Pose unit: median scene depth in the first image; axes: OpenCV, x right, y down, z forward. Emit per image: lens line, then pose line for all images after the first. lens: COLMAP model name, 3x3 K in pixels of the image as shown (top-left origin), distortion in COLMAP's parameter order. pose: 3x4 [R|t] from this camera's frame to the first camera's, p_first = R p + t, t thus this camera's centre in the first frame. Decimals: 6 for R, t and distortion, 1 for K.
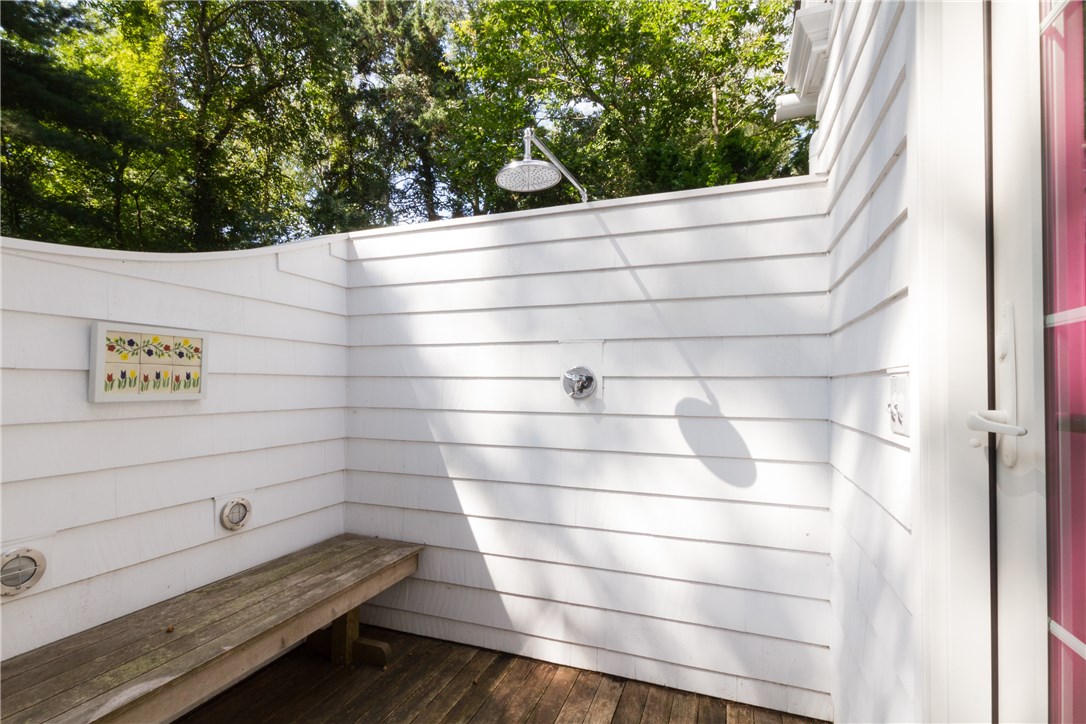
lens RADIAL K [[505.7, 0, 544.4], [0, 505.7, 375.8], [0, 0, 1]] dist [-0.001202, -0.000148]
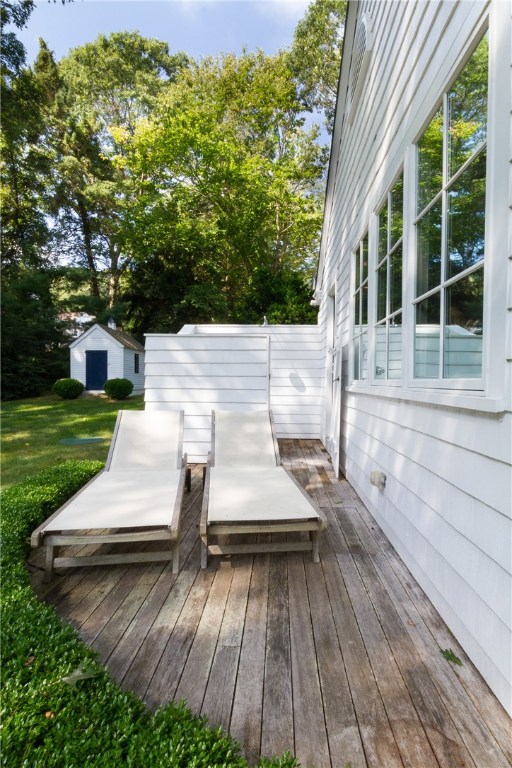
lens RADIAL K [[401.4, 0, 256.0], [0, 401.4, 384.0], [0, 0, 1]] dist [0.000291, 0.000260]
pose [[0.955716, 0.003775, 0.294267, -0.113369], [-0.012106, 0.999576, 0.026493, 0.005539], [-0.294042, -0.028882, 0.955356, -0.246075]]
